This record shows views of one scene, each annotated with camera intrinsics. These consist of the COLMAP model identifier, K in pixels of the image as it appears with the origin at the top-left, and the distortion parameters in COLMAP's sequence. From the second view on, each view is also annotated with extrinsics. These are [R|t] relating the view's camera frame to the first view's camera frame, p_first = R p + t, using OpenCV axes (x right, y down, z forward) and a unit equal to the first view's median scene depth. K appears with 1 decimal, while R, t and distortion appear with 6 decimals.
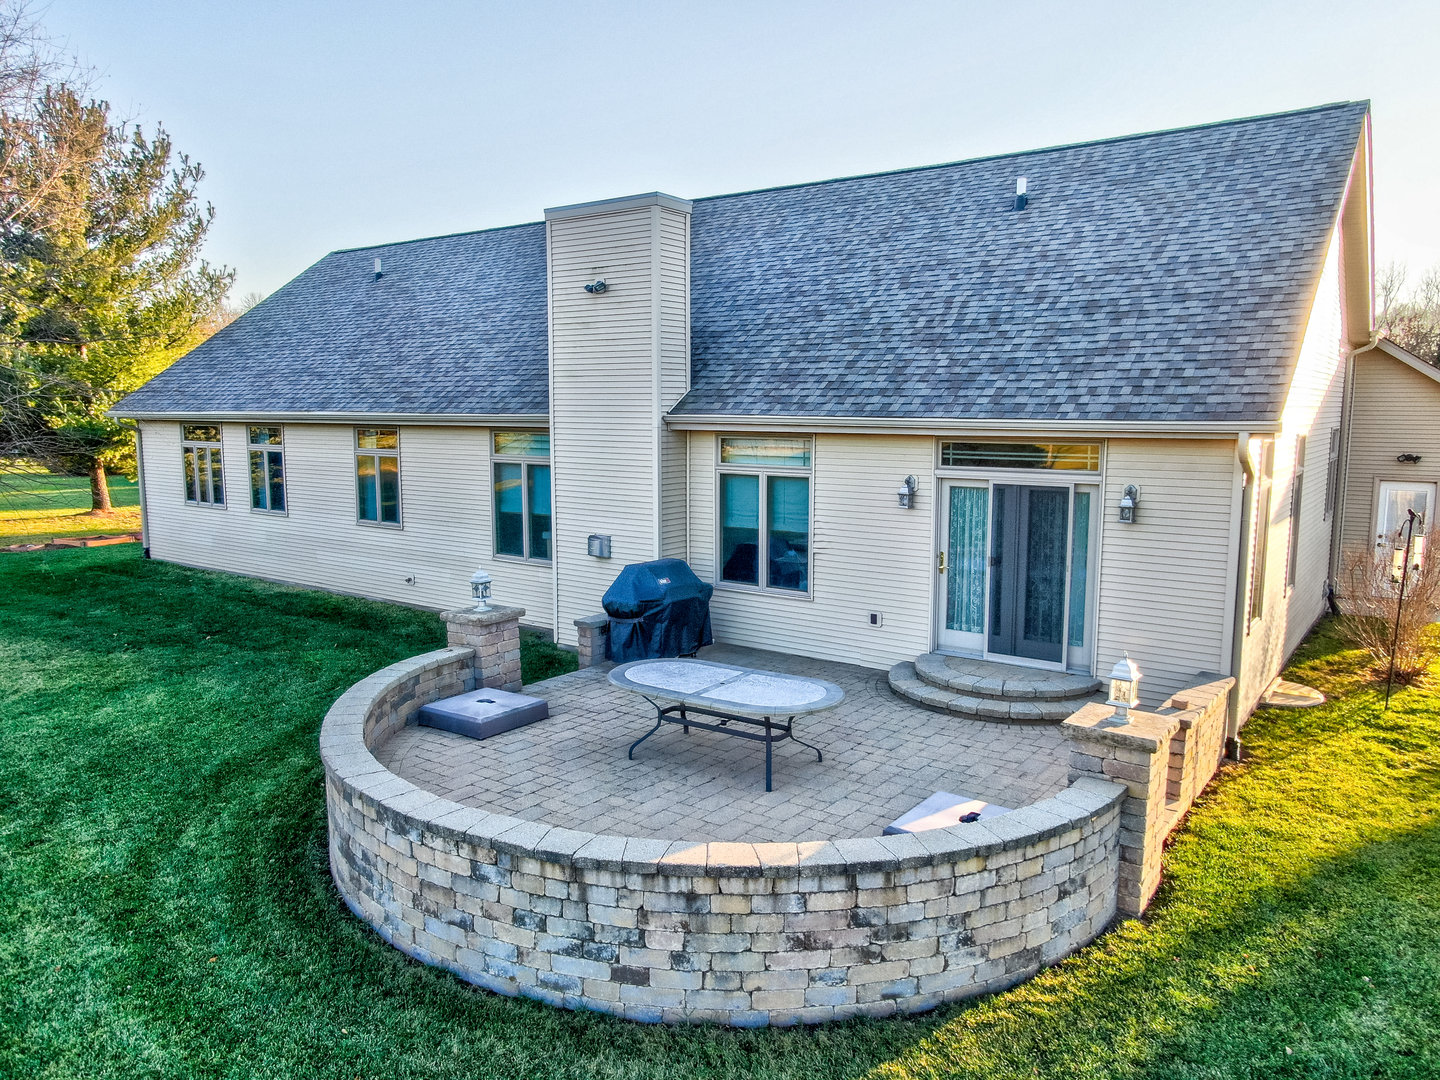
lens RADIAL K [[1034.3, 0, 720.0], [0, 1034.3, 540.0], [0, 0, 1]] dist [-0.006666, 0.003739]
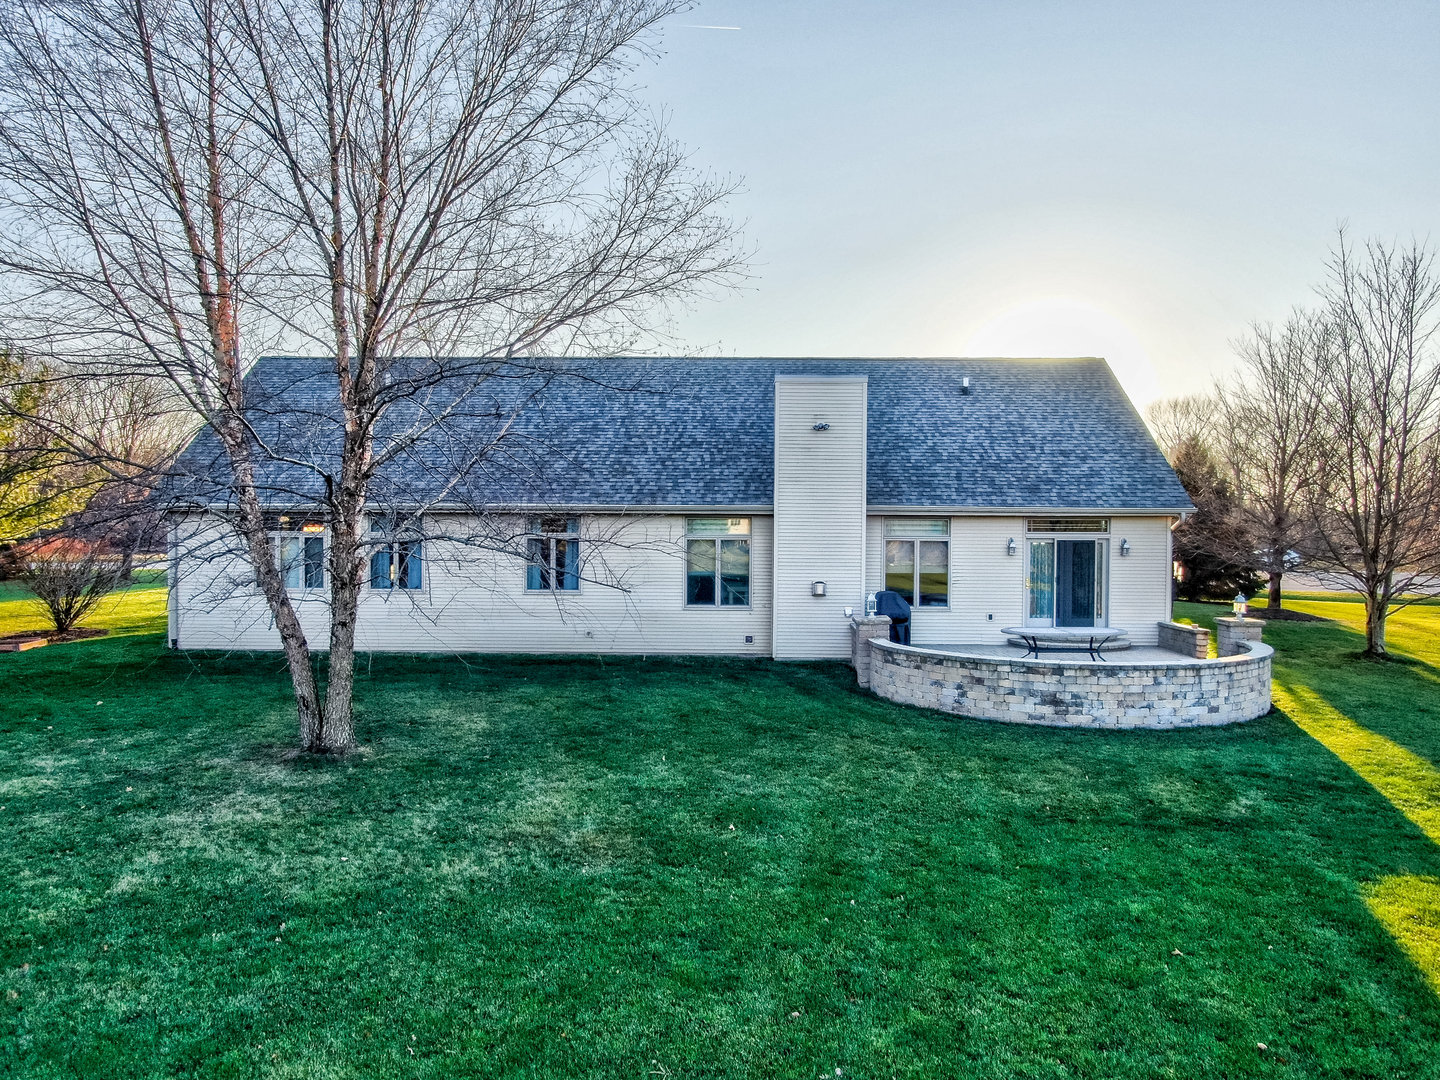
lens RADIAL K [[1051.2, 0, 720.0], [0, 1051.2, 540.0], [0, 0, 1]] dist [-0.010730, 0.004751]
pose [[0.821233, -0.009826, 0.570508, -1.339192], [0.069965, 0.994041, -0.083593, 0.064599], [-0.566287, 0.108564, 0.817027, -0.263630]]
